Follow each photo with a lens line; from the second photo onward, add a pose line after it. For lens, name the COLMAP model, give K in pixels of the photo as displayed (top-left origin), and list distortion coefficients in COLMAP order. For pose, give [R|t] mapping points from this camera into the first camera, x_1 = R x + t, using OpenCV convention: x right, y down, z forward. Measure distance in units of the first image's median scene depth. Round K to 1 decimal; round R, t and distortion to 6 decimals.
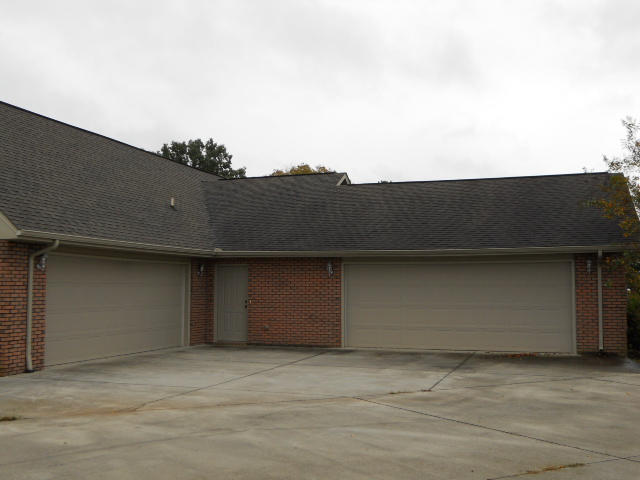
lens RADIAL K [[707.3, 0, 324.9], [0, 707.3, 237.3], [0, 0, 1]] dist [-0.052940, 0.000000]
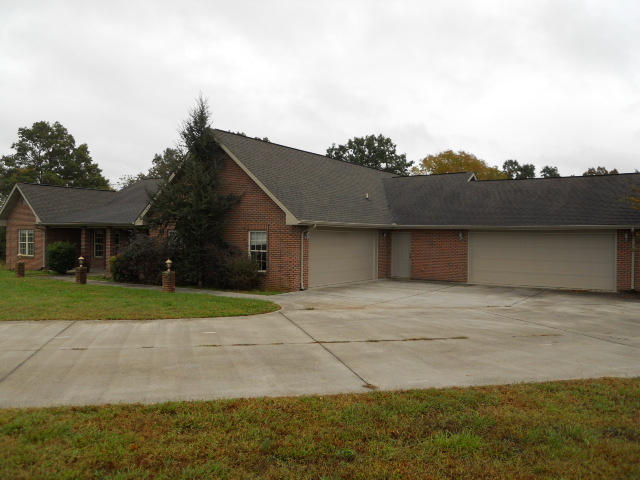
lens RADIAL K [[531.9, 0, 314.0], [0, 531.9, 235.7], [0, 0, 1]] dist [-0.046154, 0.018980]
pose [[0.960949, 0.007895, -0.276611, 0.022169], [0.011463, 0.997599, 0.068298, -0.051484], [0.276486, -0.068802, 0.958552, -0.338408]]
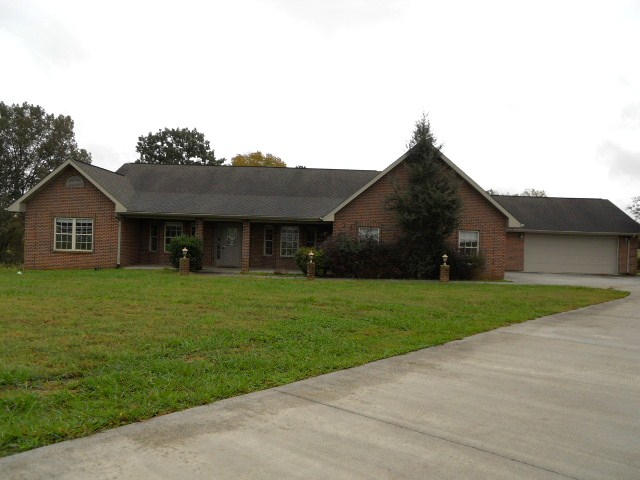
lens RADIAL K [[531.9, 0, 316.6], [0, 531.9, 243.2], [0, 0, 1]] dist [-0.046154, 0.018980]
pose [[0.945073, 0.025249, 0.325883, -1.327325], [-0.054024, 0.995366, 0.079551, -0.040519], [-0.322364, -0.092787, 0.942057, -0.461432]]
